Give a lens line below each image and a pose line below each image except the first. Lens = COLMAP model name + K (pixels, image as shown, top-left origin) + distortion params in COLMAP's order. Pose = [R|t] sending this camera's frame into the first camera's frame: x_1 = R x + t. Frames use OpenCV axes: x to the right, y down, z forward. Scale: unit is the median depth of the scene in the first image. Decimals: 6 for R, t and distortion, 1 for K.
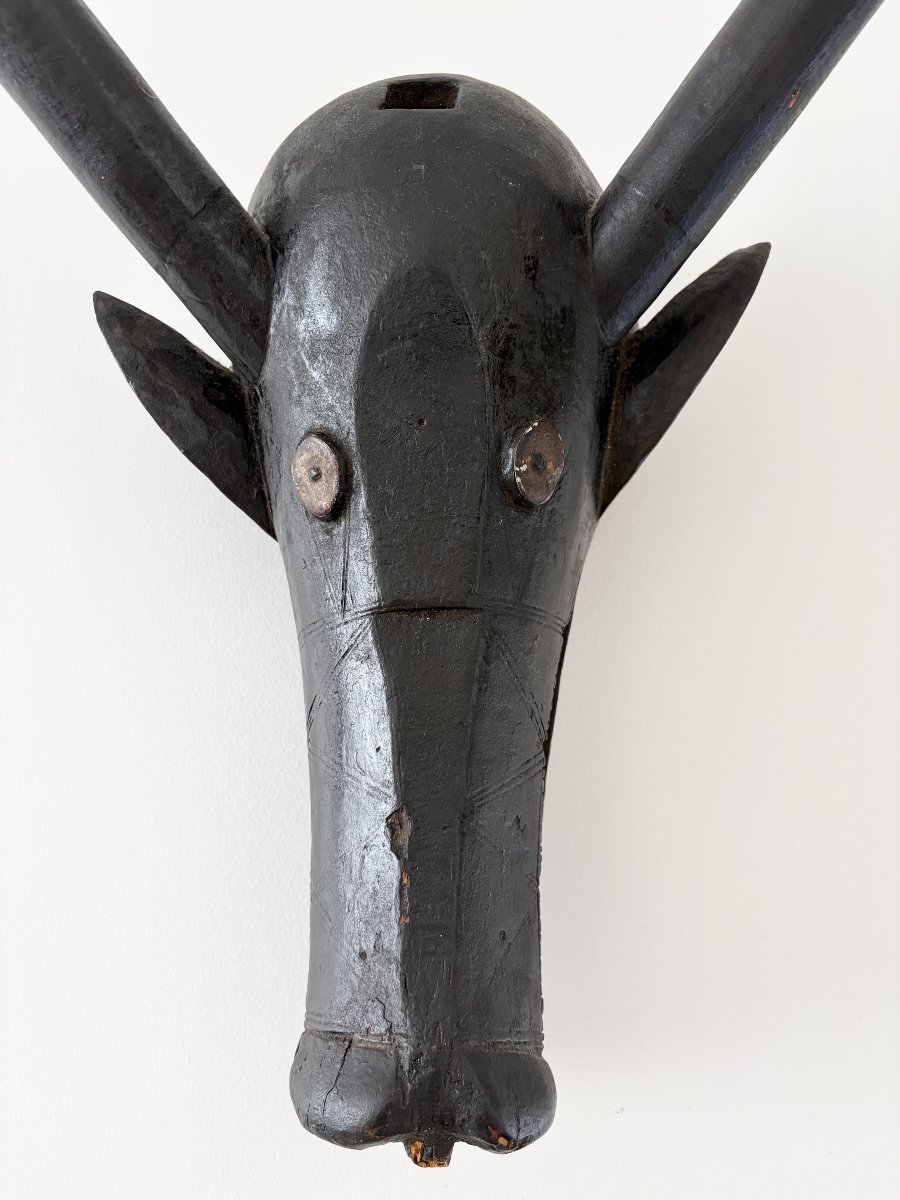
lens RADIAL K [[916.8, 0, 450.0], [0, 916.8, 600.0], [0, 0, 1]] dist [0.138422, -0.445064]
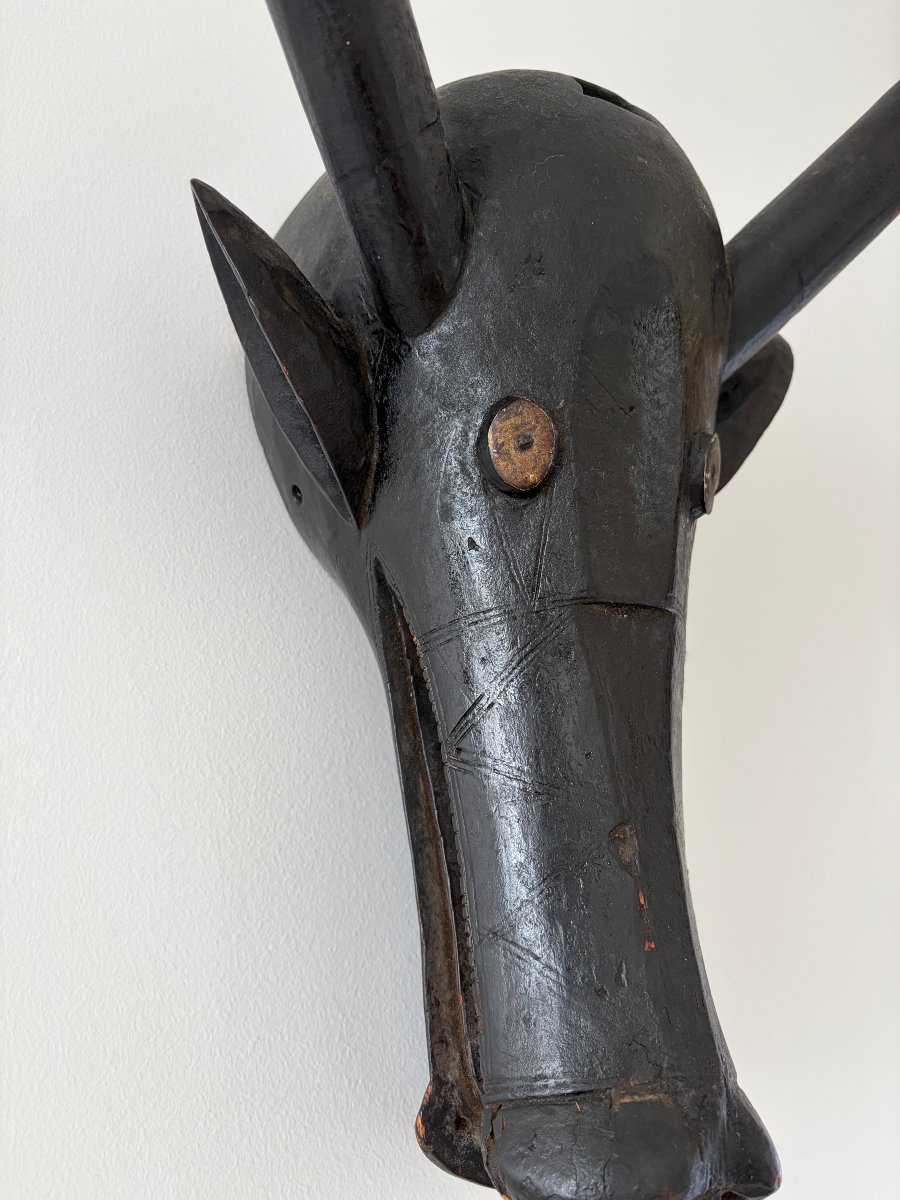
lens RADIAL K [[916.3, 0, 450.0], [0, 916.3, 600.0], [0, 0, 1]] dist [0.056509, -0.143390]
pose [[0.873835, 0.114228, 0.472614, -0.606496], [-0.058515, 0.989654, -0.131001, 0.133156], [-0.482688, 0.086818, 0.871479, 0.275678]]
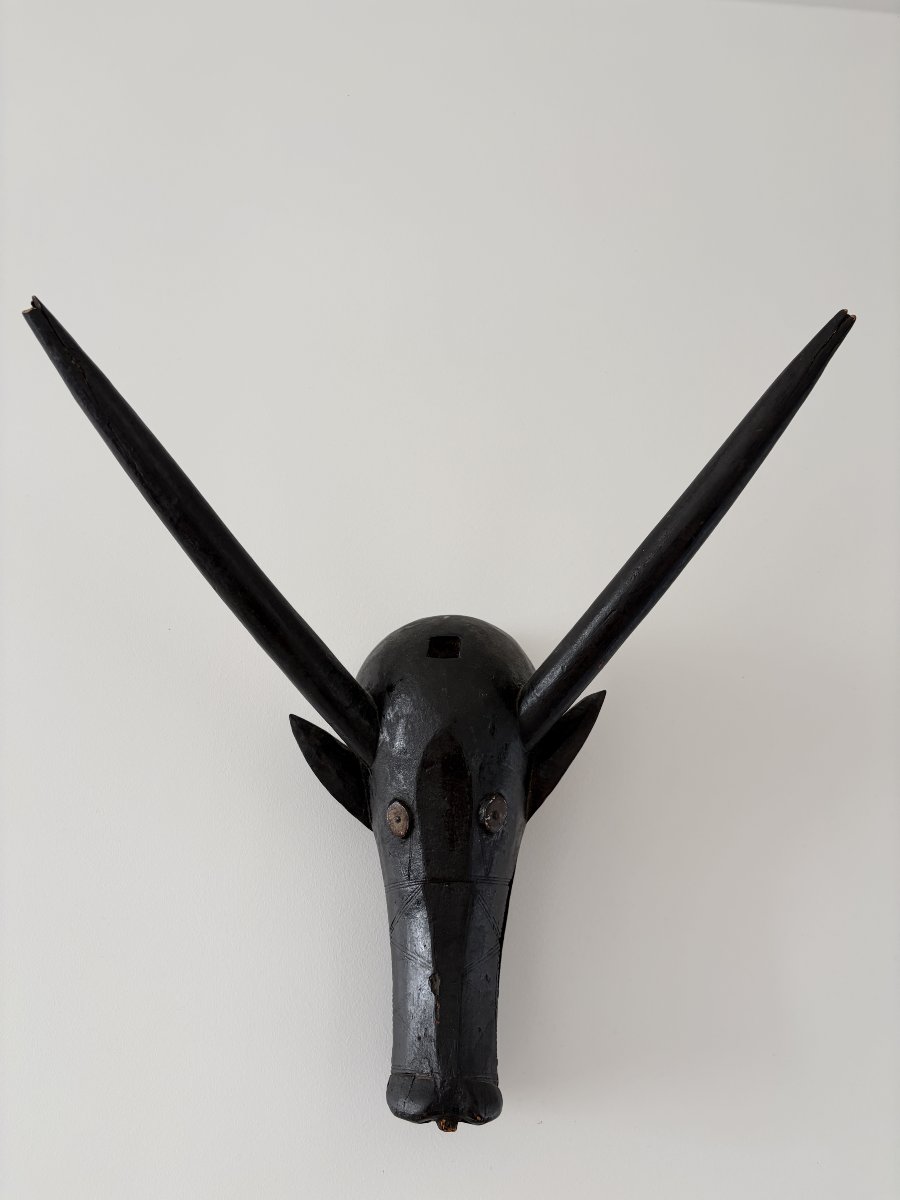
lens RADIAL K [[923.4, 0, 451.3], [0, 923.4, 541.1], [0, 0, 1]] dist [-0.053013, 0.002825]
pose [[0.999952, 0.004656, 0.008665, -0.036528], [-0.003235, 0.987550, -0.157273, -0.458194], [-0.009290, 0.157237, 0.987517, -1.354623]]
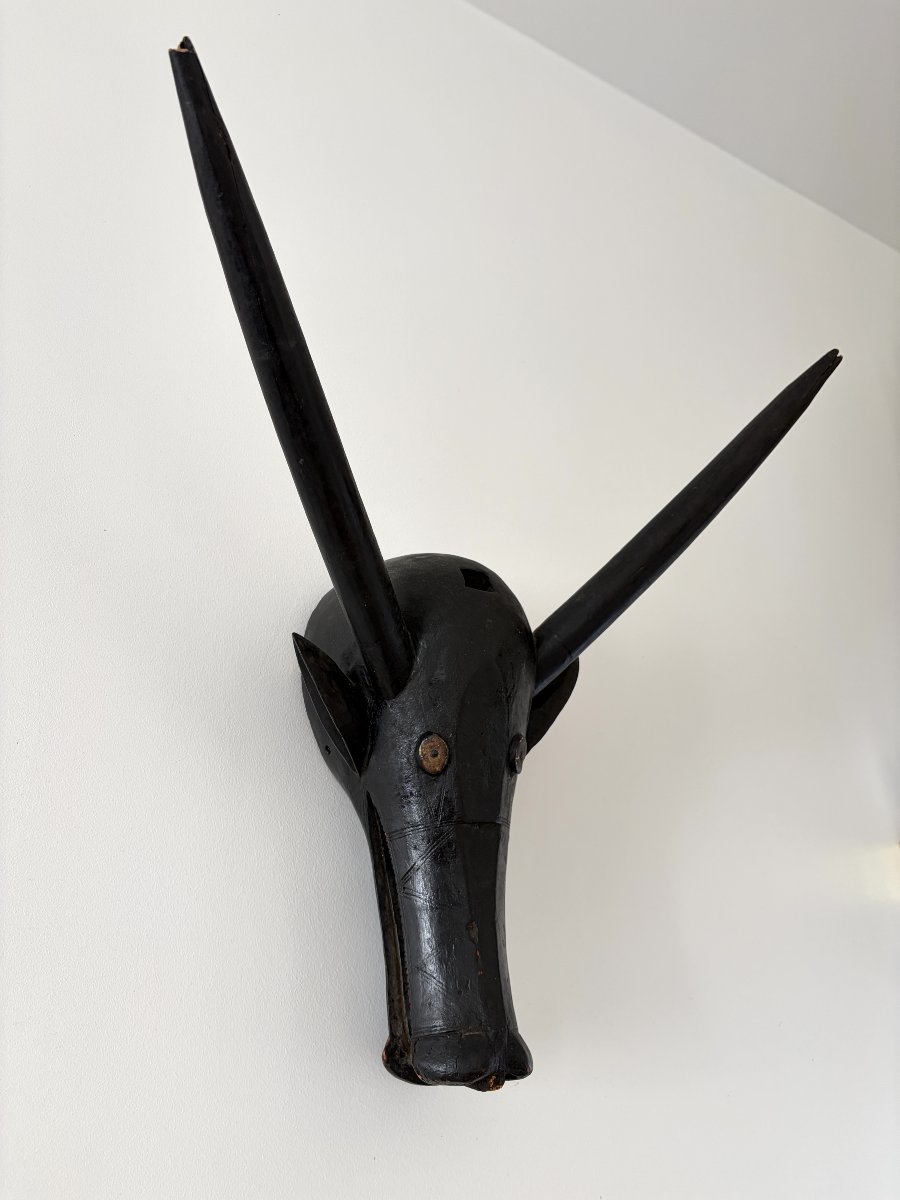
lens RADIAL K [[907.5, 0, 449.4], [0, 907.5, 555.4], [0, 0, 1]] dist [0.004827, -0.086928]
pose [[0.845690, 0.174107, 0.504474, -1.229380], [-0.065565, 0.972021, -0.225557, -0.111341], [-0.529631, 0.157675, 0.833444, -0.802216]]
